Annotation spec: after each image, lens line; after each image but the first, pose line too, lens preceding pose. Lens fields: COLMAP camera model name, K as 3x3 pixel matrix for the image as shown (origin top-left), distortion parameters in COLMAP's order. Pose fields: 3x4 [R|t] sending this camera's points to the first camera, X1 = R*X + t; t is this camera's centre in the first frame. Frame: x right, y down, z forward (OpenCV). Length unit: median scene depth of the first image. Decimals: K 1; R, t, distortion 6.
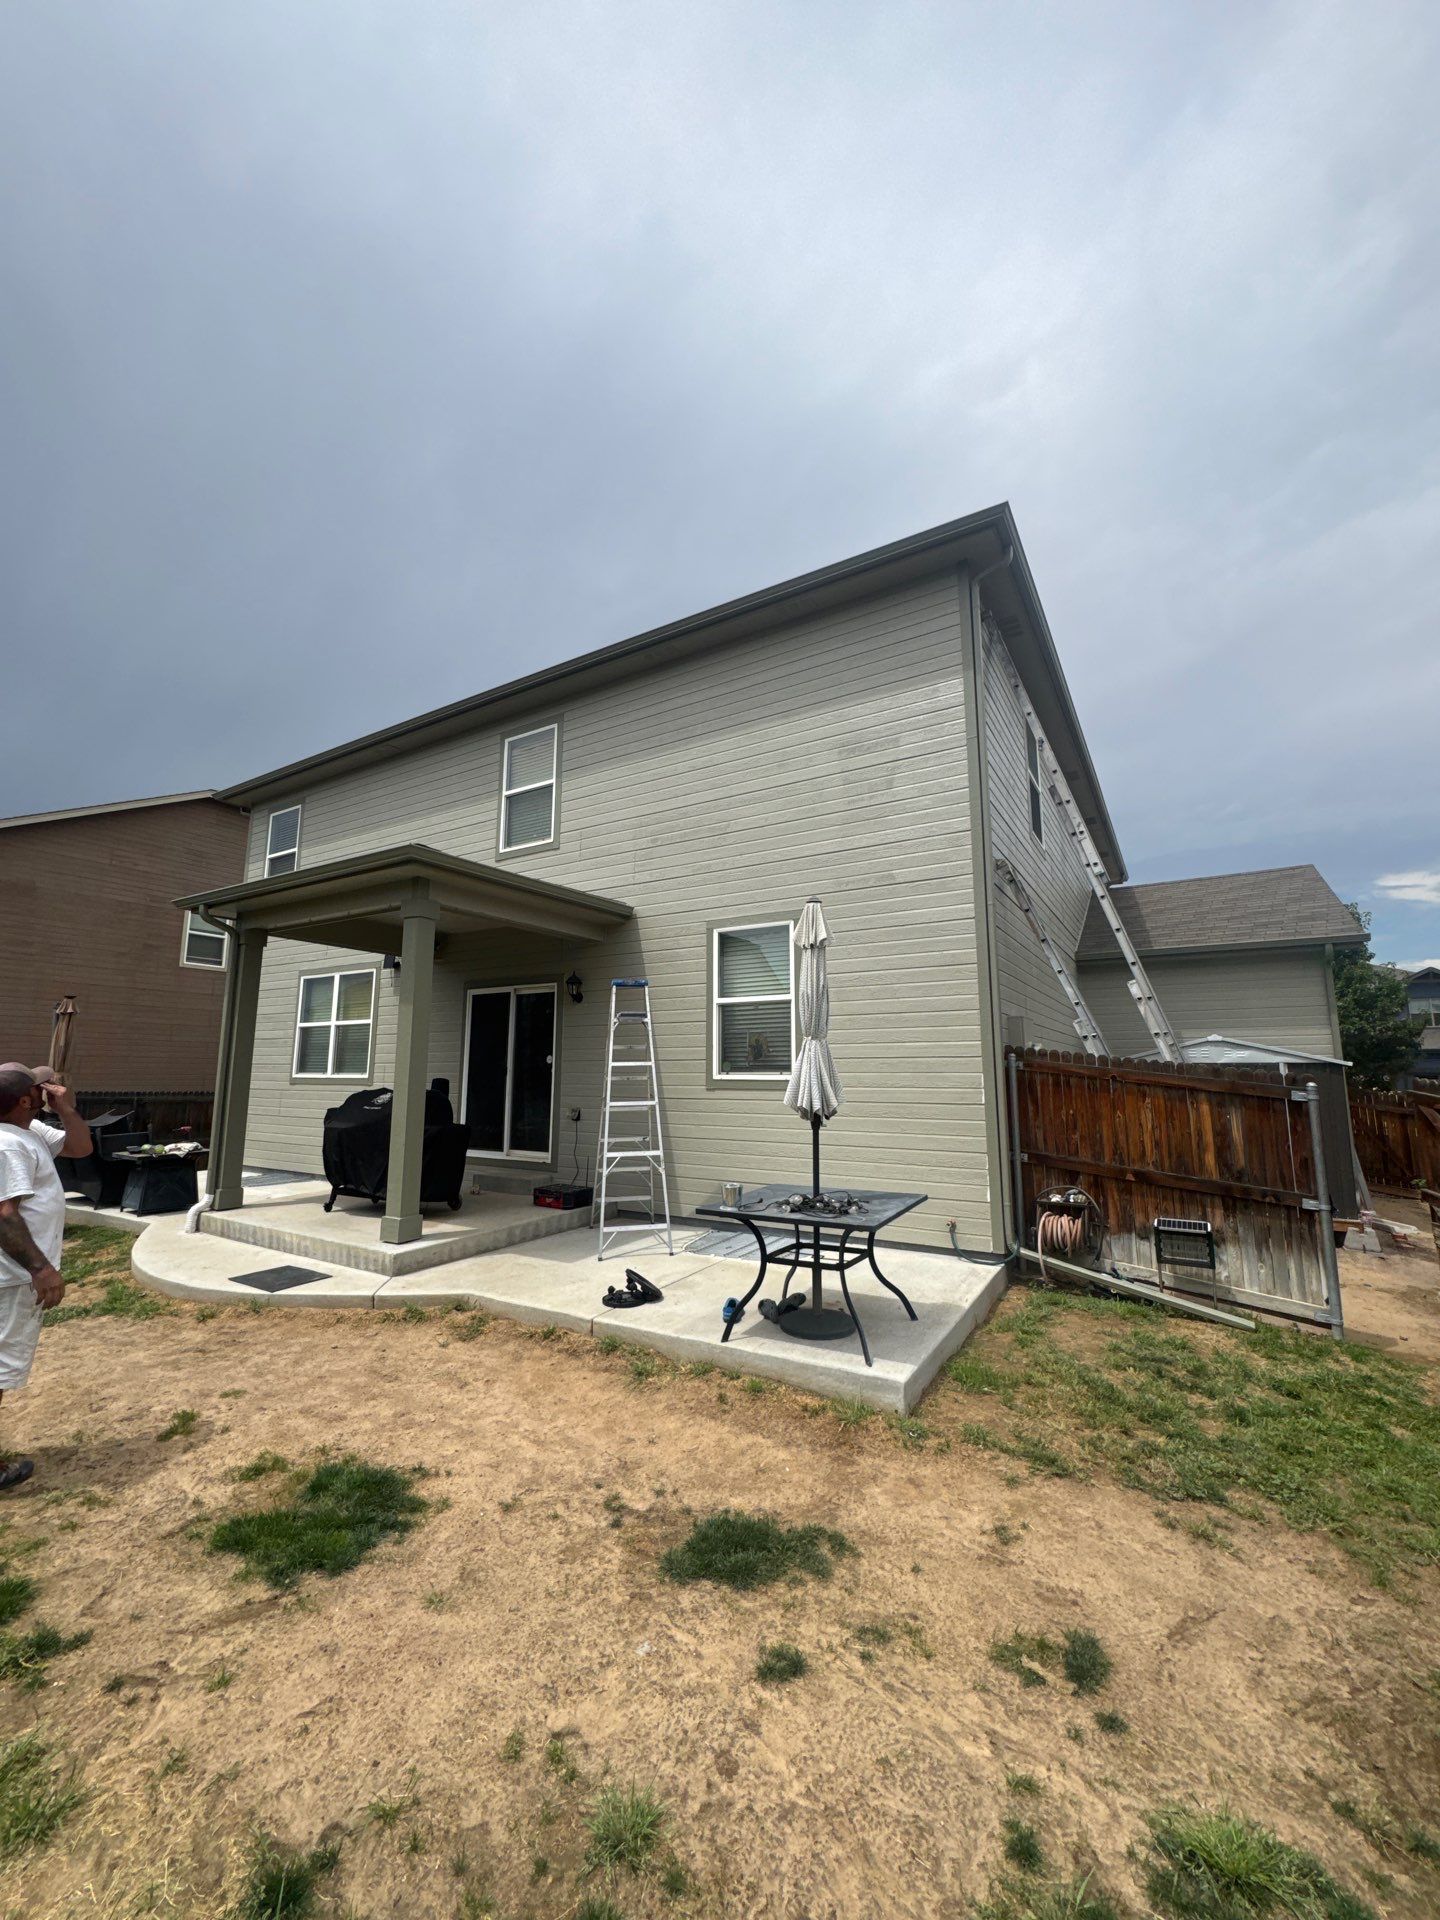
lens RADIAL K [[776.0, 0, 720.0], [0, 776.0, 960.0], [0, 0, 1]] dist [-0.003466, -0.000203]
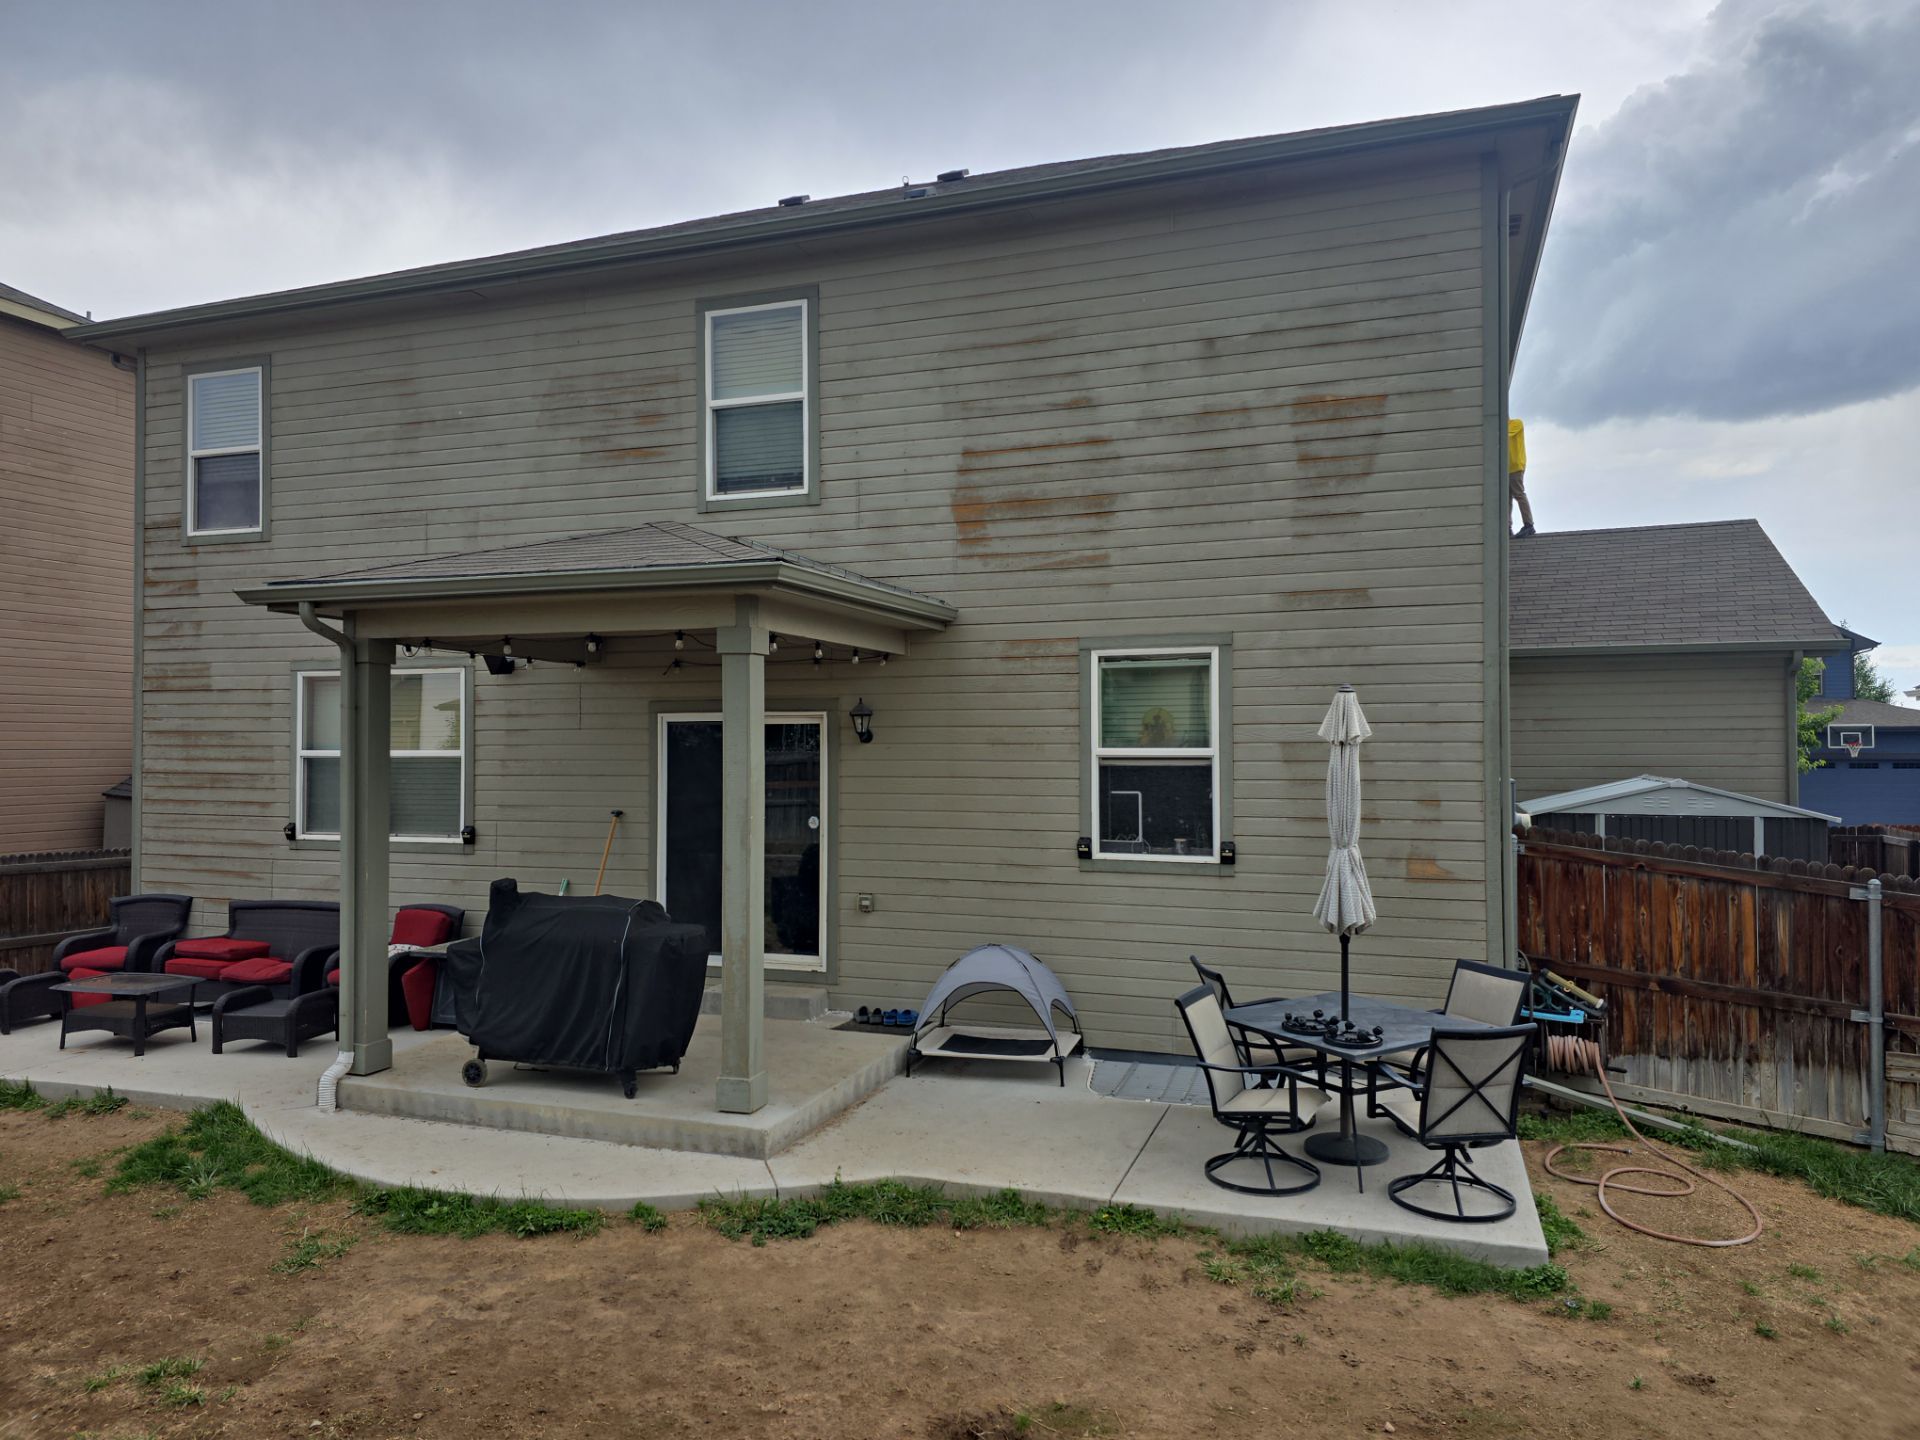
lens RADIAL K [[1286.9, 0, 959.8], [0, 1286.9, 731.3], [0, 0, 1]] dist [0.093635, -0.103333]
pose [[0.978389, -0.002647, 0.206758, -0.403463], [-0.025702, 0.990606, 0.134307, -0.132211], [-0.205171, -0.136719, 0.969130, -0.141740]]
